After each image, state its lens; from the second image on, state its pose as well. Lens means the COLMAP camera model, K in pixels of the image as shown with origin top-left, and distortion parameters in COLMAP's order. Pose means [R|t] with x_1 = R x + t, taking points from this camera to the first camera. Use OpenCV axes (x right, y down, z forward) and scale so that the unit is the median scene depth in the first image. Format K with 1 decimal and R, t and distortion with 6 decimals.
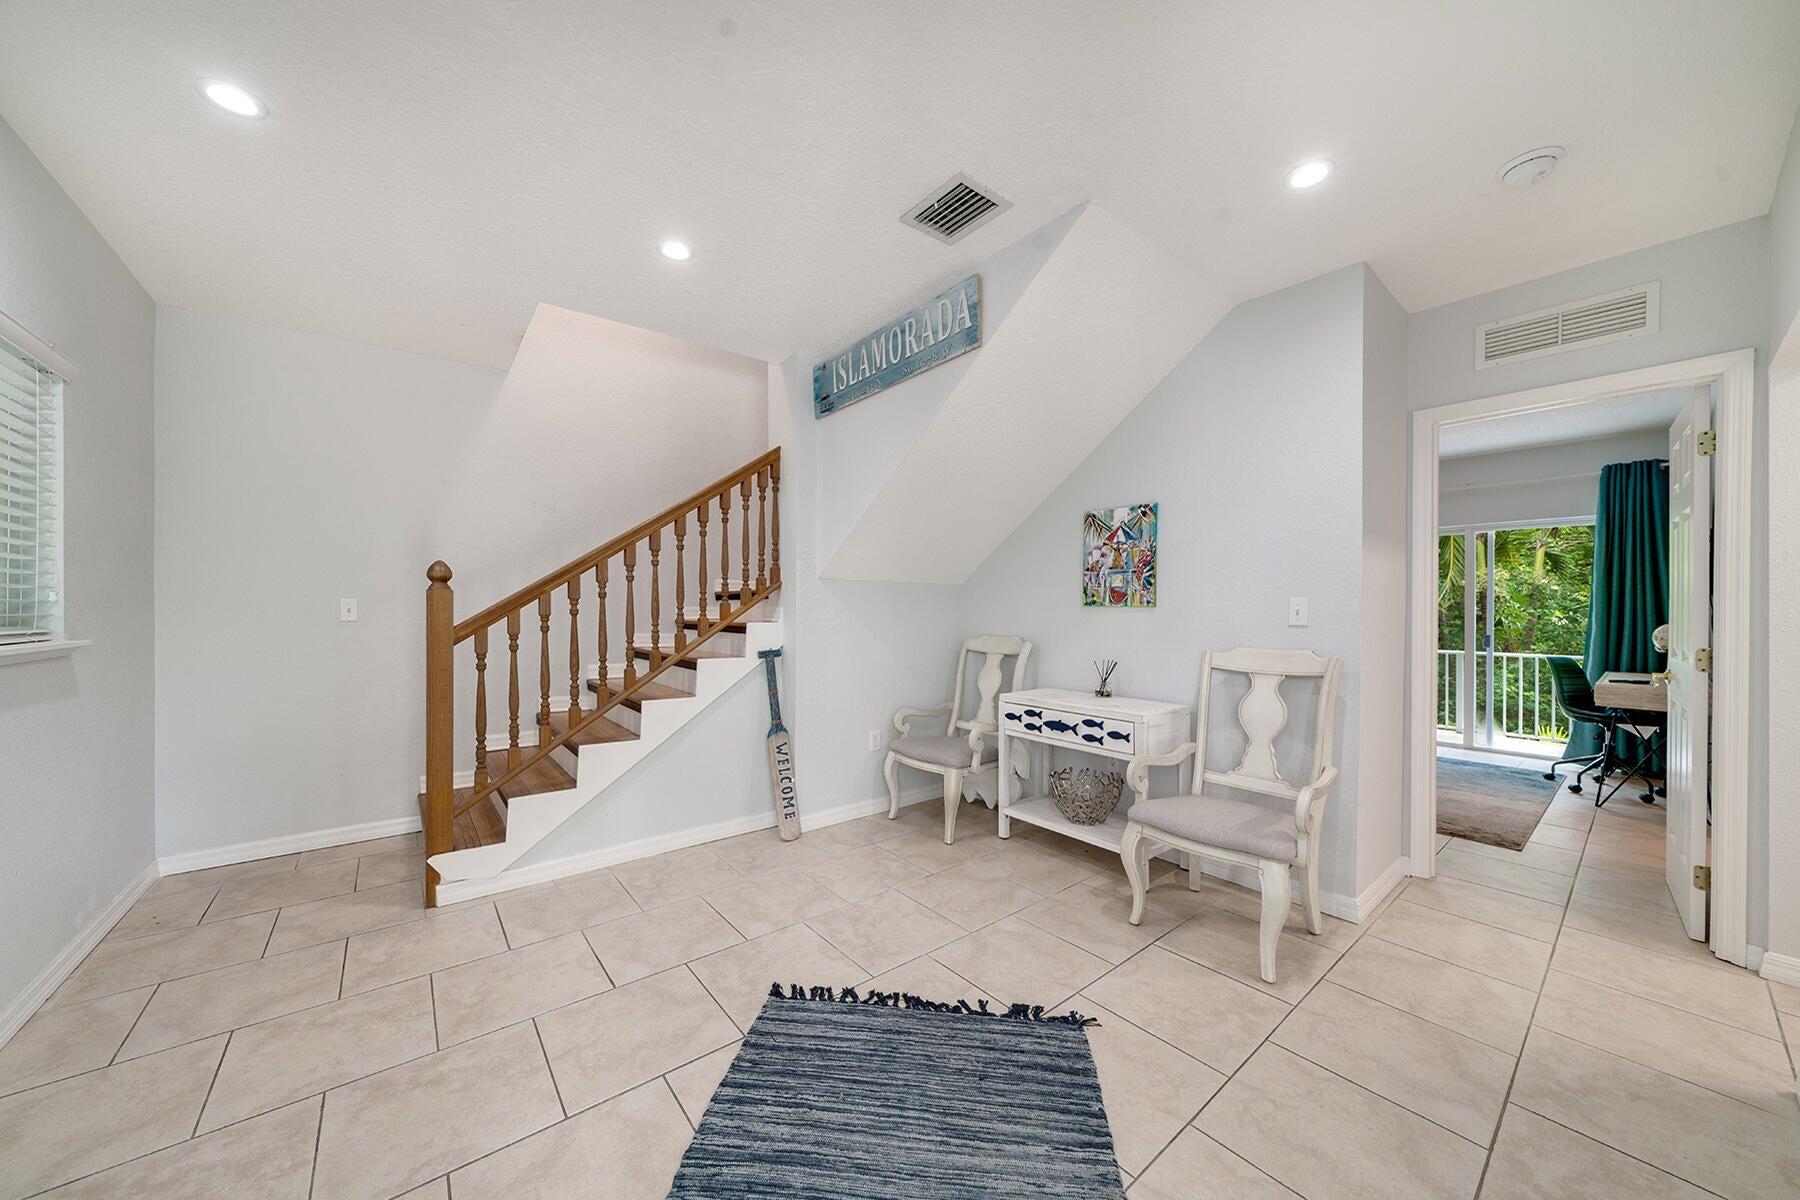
lens RADIAL K [[614.0, 0, 855.3], [0, 614.0, 618.4], [0, 0, 1]] dist [-0.001669, -0.000054]
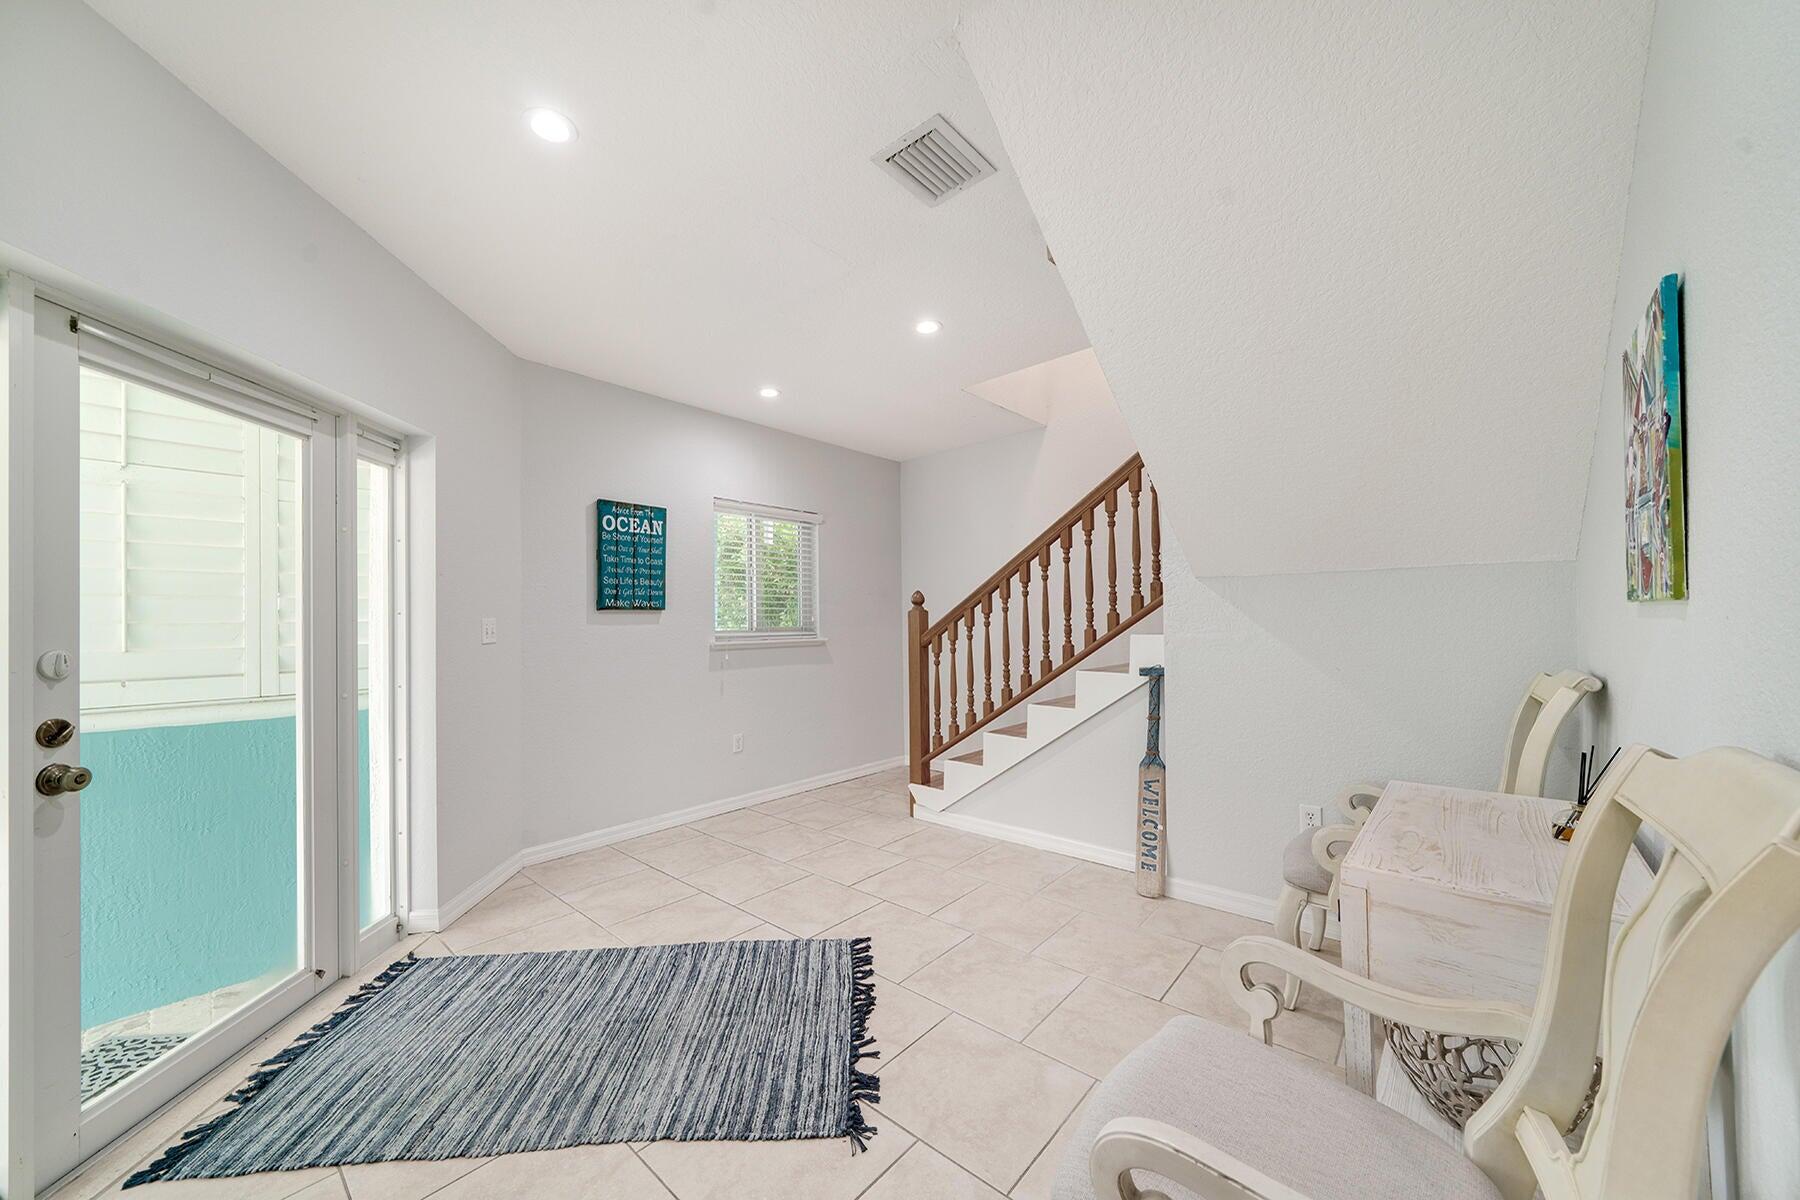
lens RADIAL K [[629.1, 0, 897.6], [0, 629.1, 631.1], [0, 0, 1]] dist [-0.004606, -0.000344]
pose [[0.217182, 0.005875, -0.976114, 0.953919], [-0.003707, 0.999980, 0.005194, -0.002327], [0.976124, 0.002491, 0.217199, 0.710567]]
